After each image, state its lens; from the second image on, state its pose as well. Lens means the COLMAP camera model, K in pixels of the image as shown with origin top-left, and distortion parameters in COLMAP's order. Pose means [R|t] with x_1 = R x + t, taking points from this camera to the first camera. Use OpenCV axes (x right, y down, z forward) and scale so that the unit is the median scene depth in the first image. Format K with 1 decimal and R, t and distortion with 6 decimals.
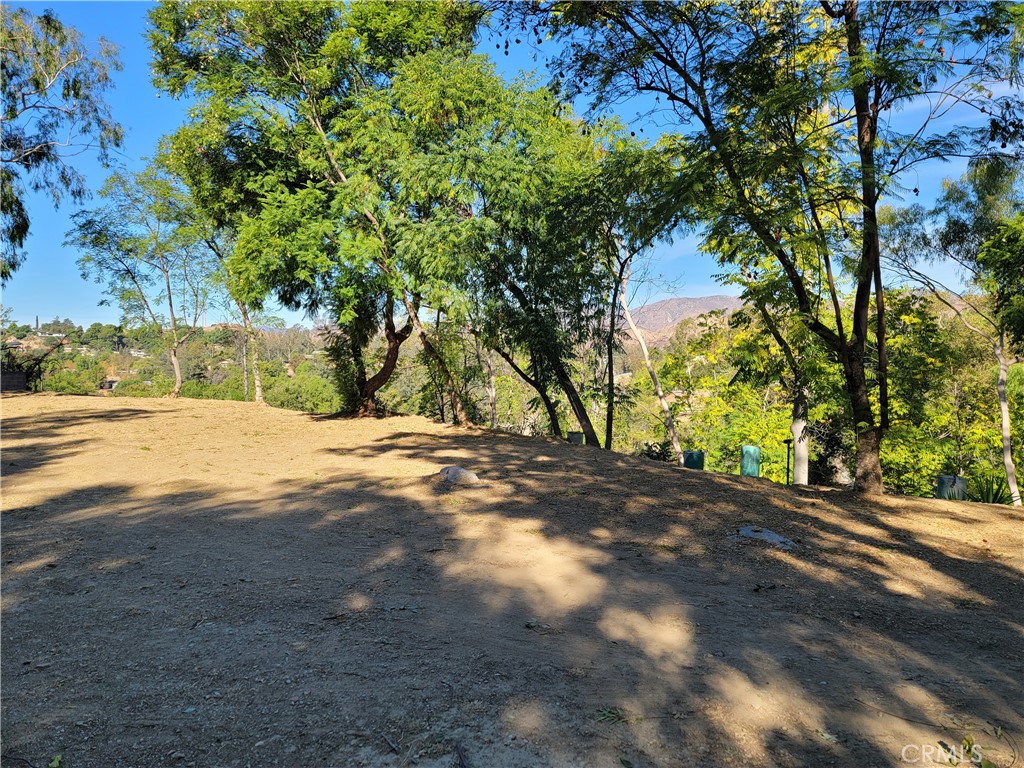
lens RADIAL K [[745.1, 0, 514.0], [0, 745.1, 385.9], [0, 0, 1]] dist [0.076528, -0.047218]
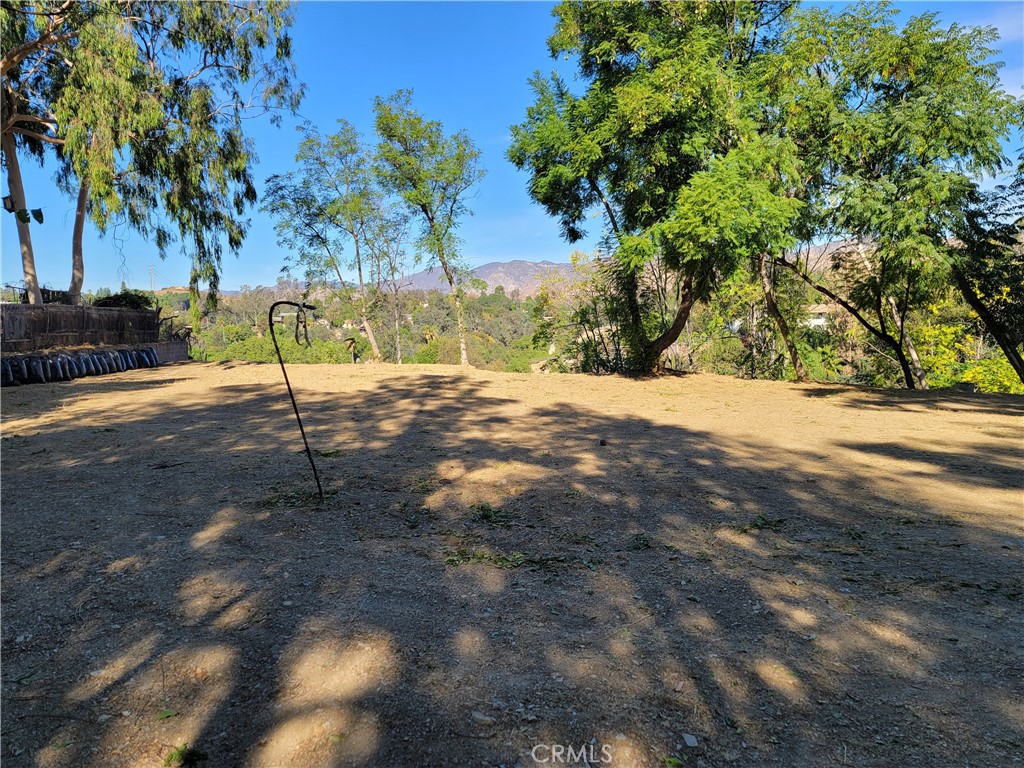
lens RADIAL K [[745.1, 0, 512.3], [0, 745.1, 381.6], [0, 0, 1]] dist [0.076528, -0.047218]
pose [[0.997777, -0.031045, 0.058962, -0.328167], [0.027947, 0.998222, 0.052655, -0.006874], [-0.060492, -0.050890, 0.996871, -0.001776]]
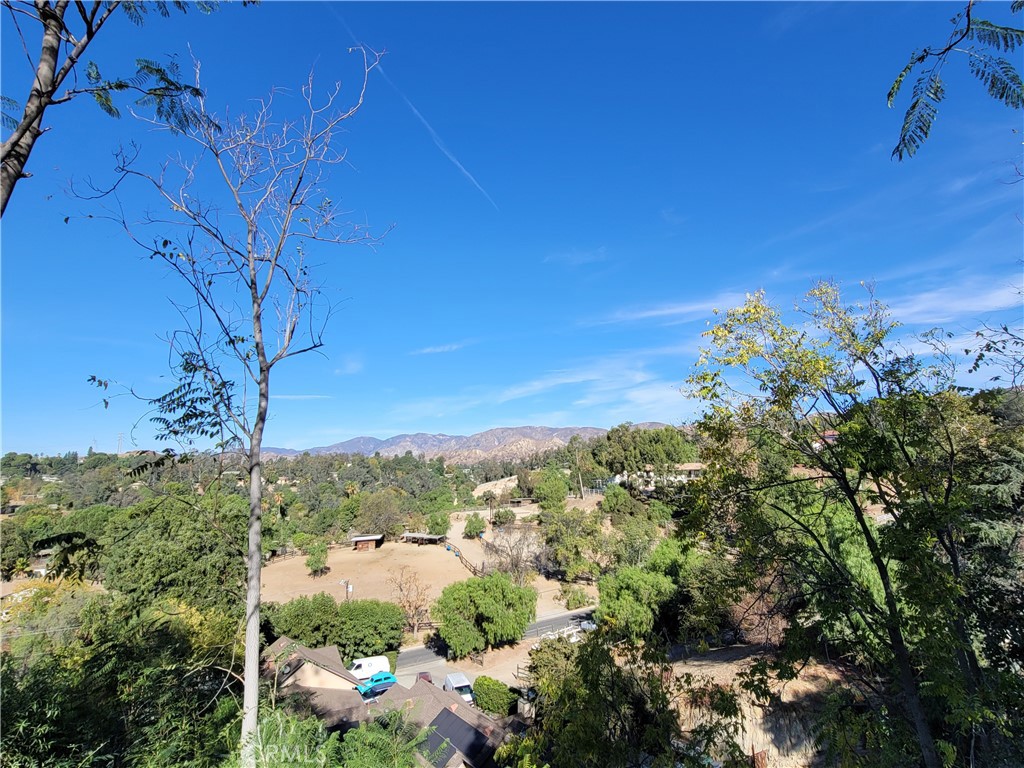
lens RADIAL K [[537.7, 0, 512.4], [0, 537.7, 388.9], [0, 0, 1]] dist [0.000305, -0.000790]
pose [[0.971375, 0.009665, 0.237356, -0.379954], [0.035421, 0.982110, -0.184948, -0.029506], [-0.234897, 0.188061, 0.953654, 0.949799]]
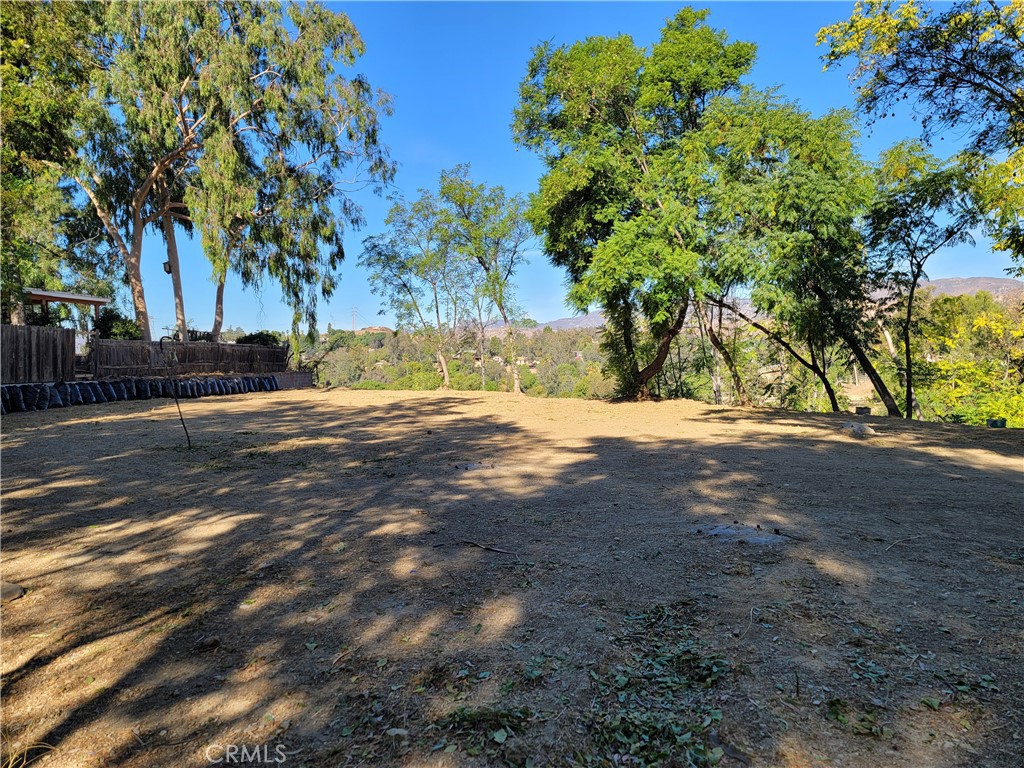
lens RADIAL K [[745.1, 0, 528.9], [0, 745.1, 395.2], [0, 0, 1]] dist [0.076528, -0.047218]
pose [[0.987604, -0.016709, -0.156074, -0.137435], [0.019469, 0.999680, 0.016169, 0.007267], [0.155754, -0.019007, 0.987613, -0.140854]]
